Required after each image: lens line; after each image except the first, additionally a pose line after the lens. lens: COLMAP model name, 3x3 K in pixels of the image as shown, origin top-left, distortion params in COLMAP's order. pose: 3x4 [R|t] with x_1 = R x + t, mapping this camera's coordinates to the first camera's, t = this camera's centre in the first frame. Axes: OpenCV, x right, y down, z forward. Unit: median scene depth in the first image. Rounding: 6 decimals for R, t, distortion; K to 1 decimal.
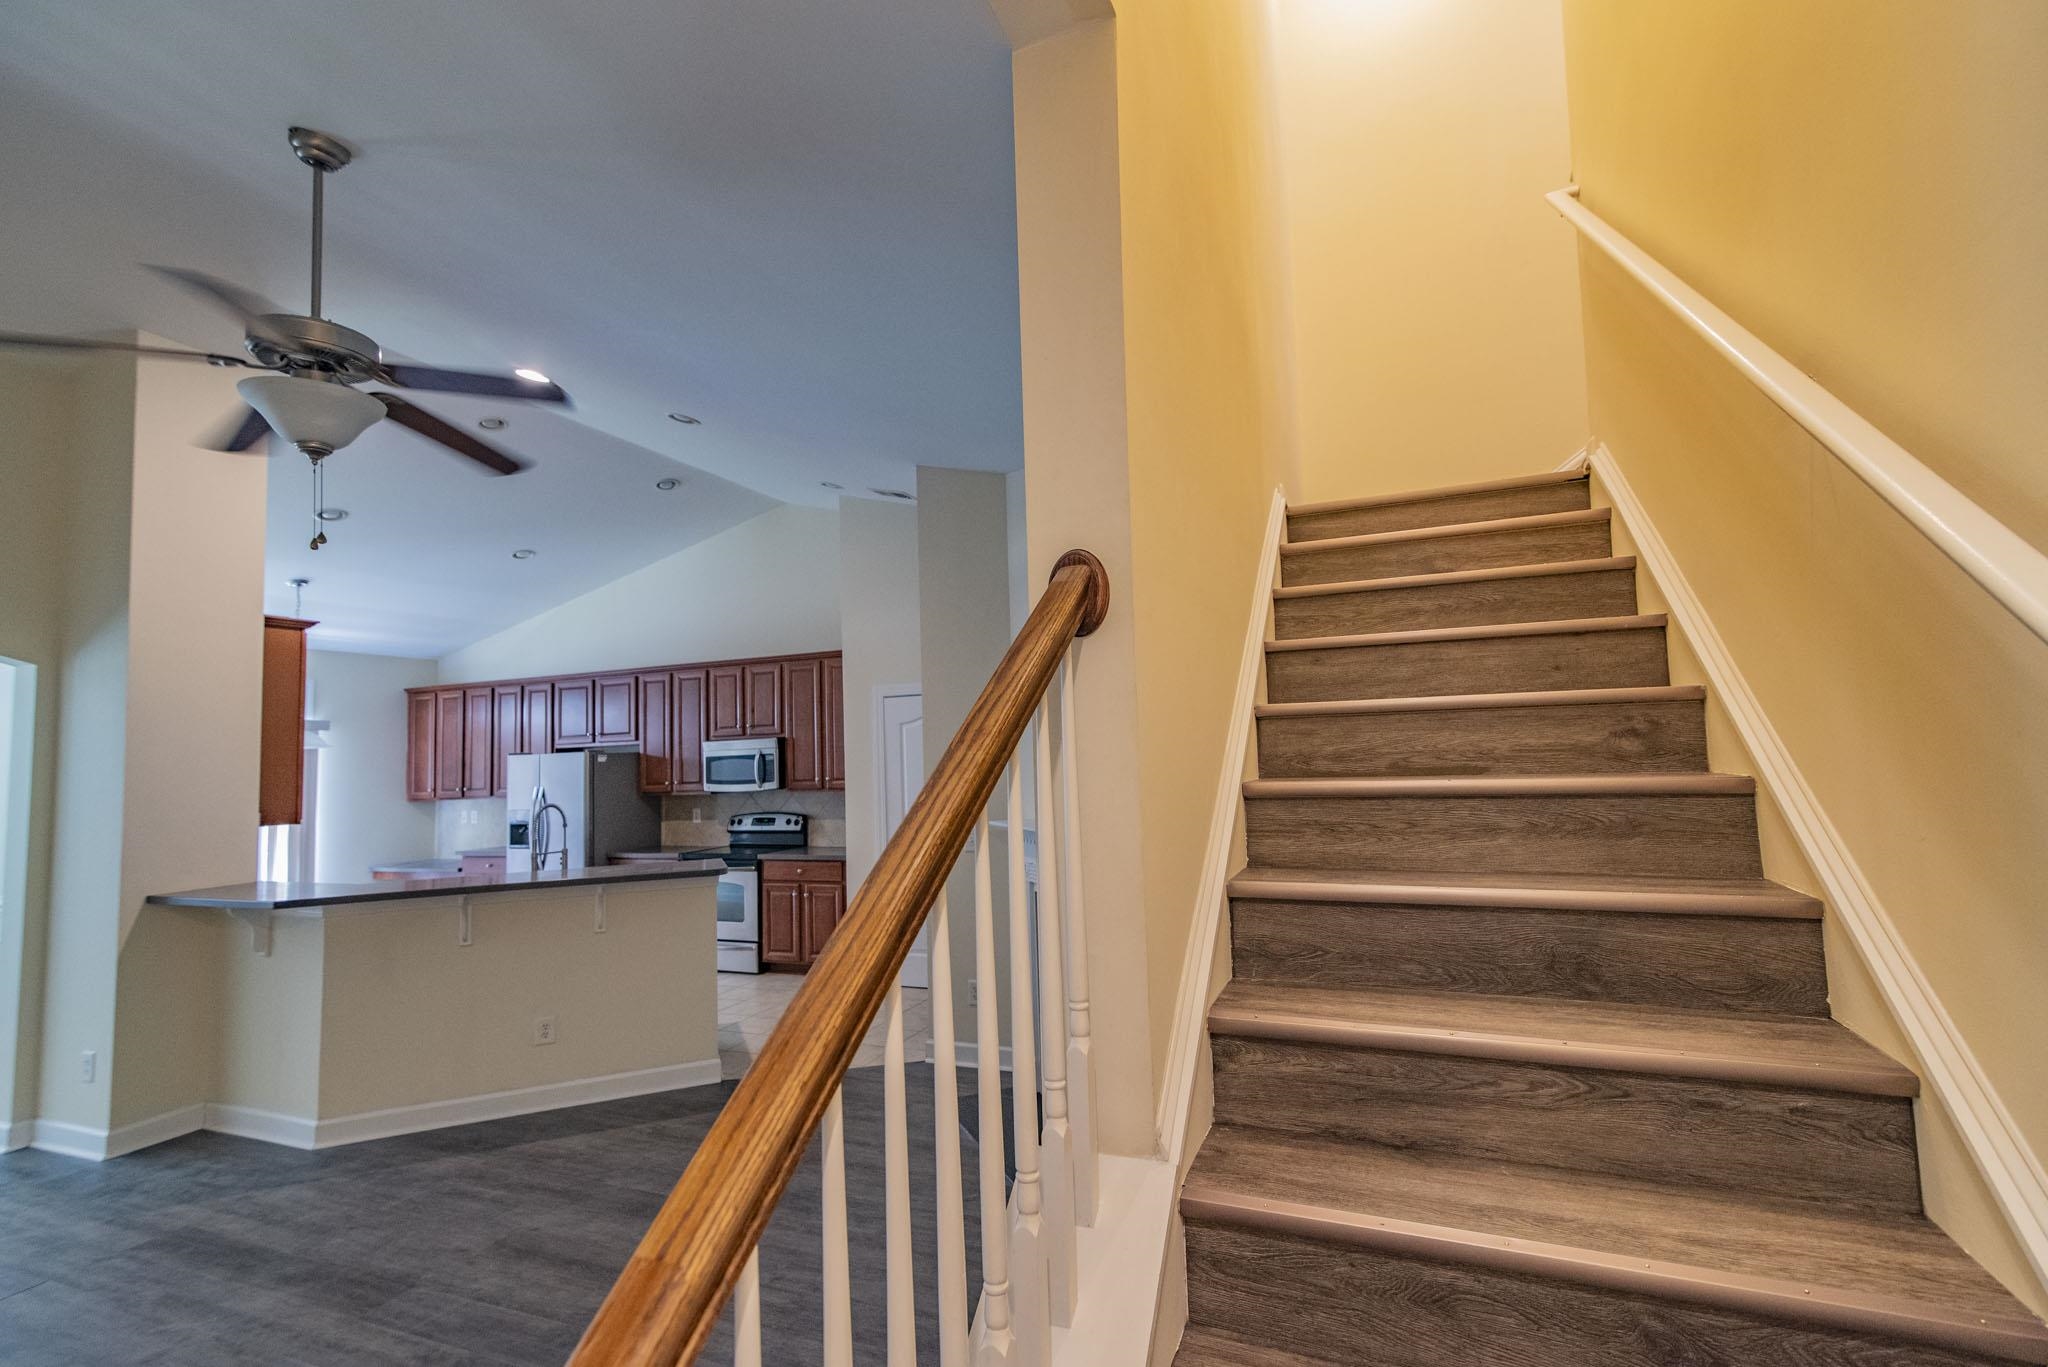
lens RADIAL K [[922.9, 0, 1030.3], [0, 922.9, 690.3], [0, 0, 1]] dist [0.013944, -0.000584]
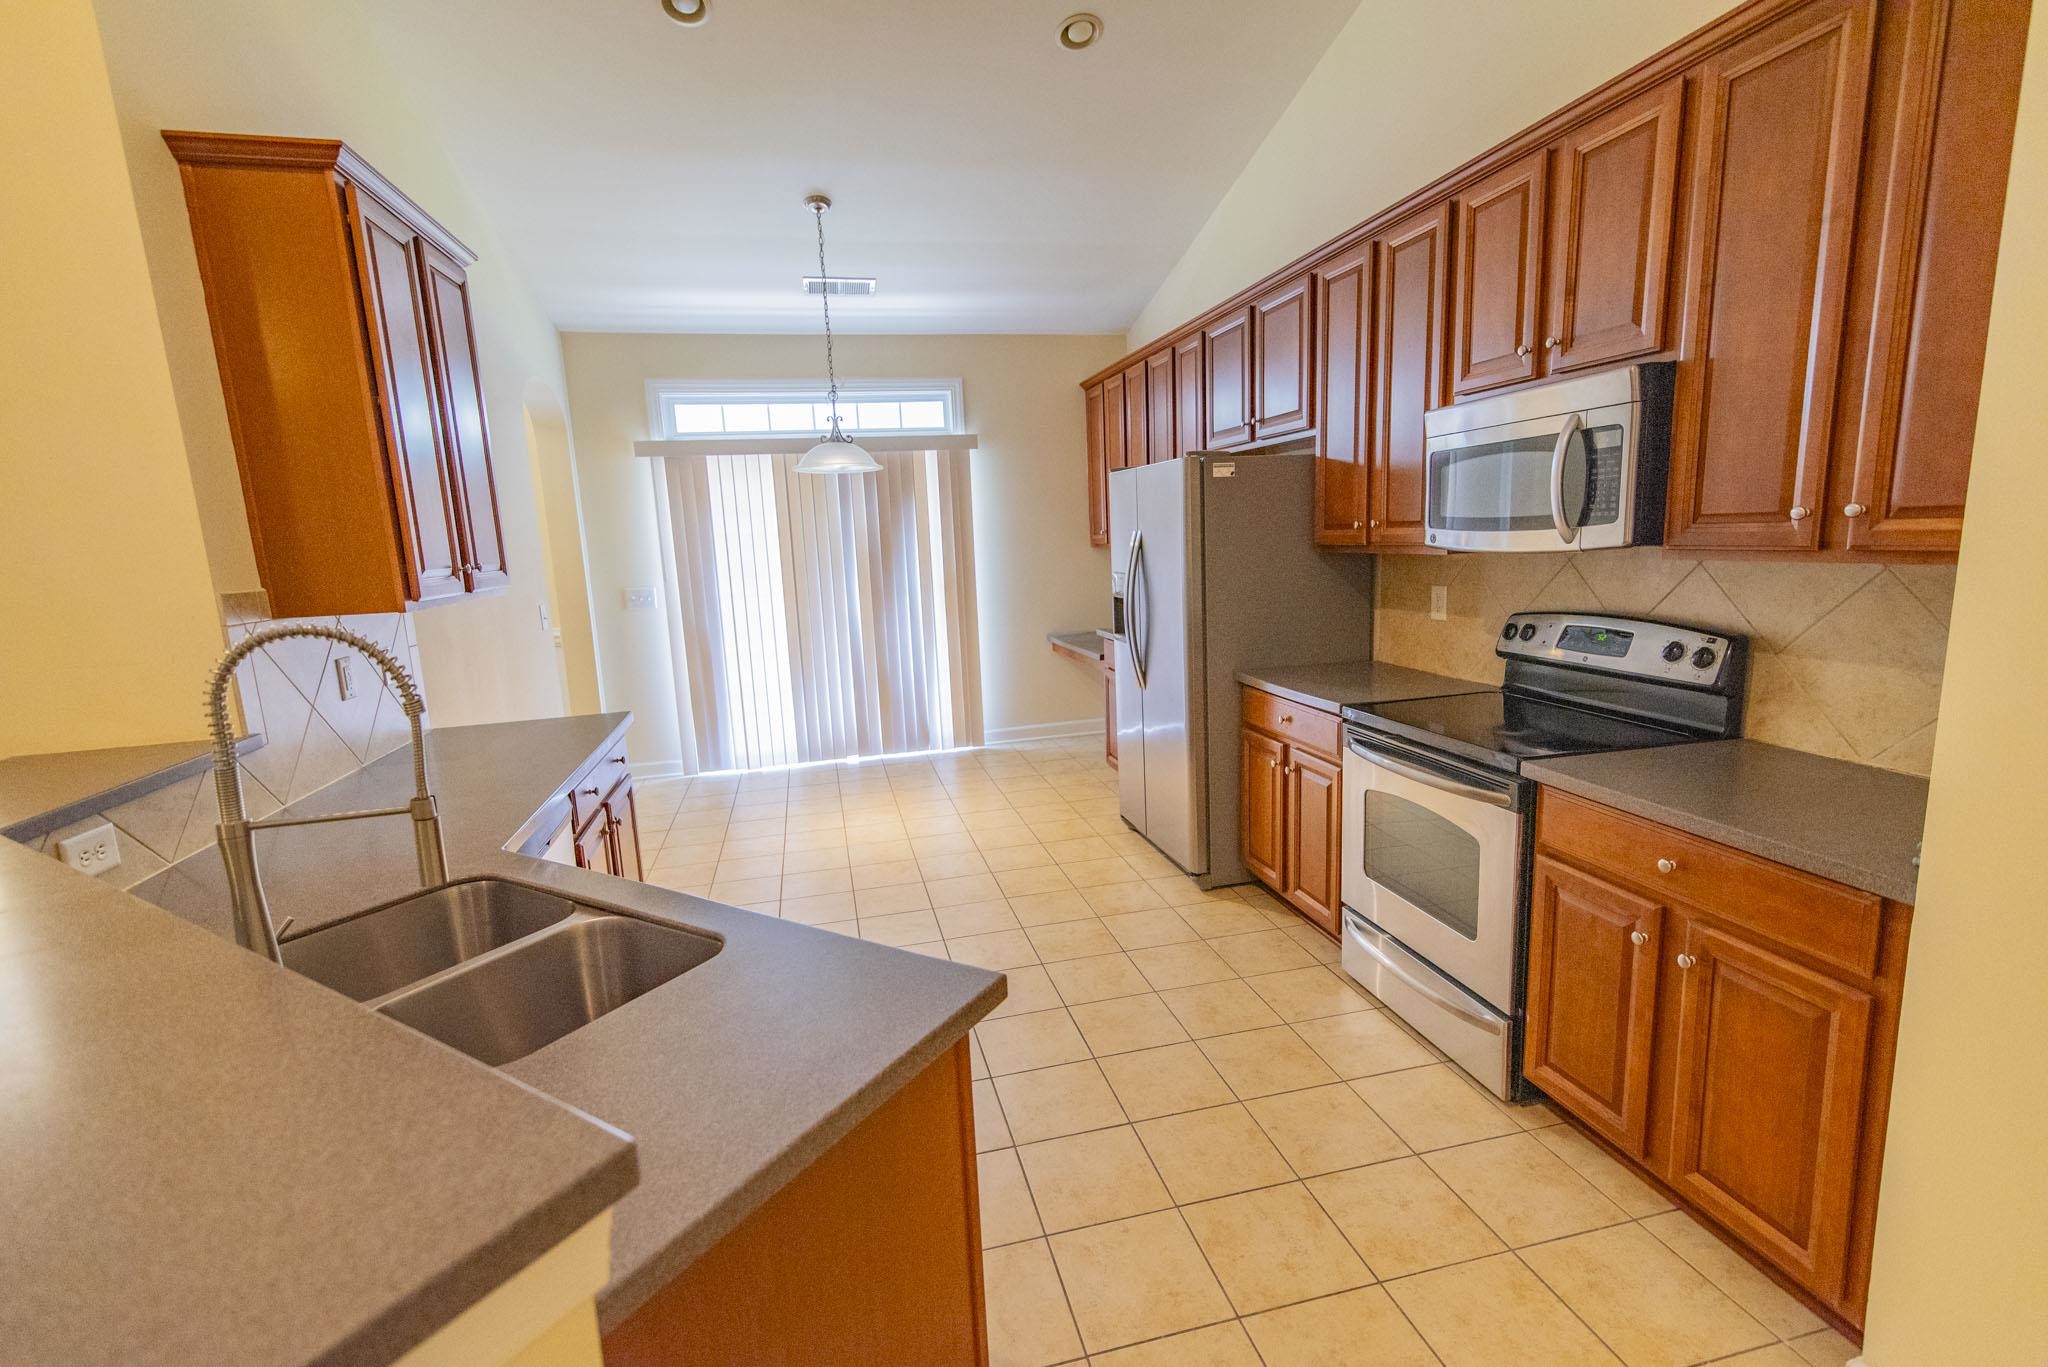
lens RADIAL K [[922.9, 0, 1030.3], [0, 922.9, 690.3], [0, 0, 1]] dist [0.013944, -0.000584]
pose [[0.588475, 0.146574, -0.795119, -0.143899], [0.081813, 0.967587, 0.238918, 0.064613], [0.804366, -0.205648, 0.557409, 0.672842]]
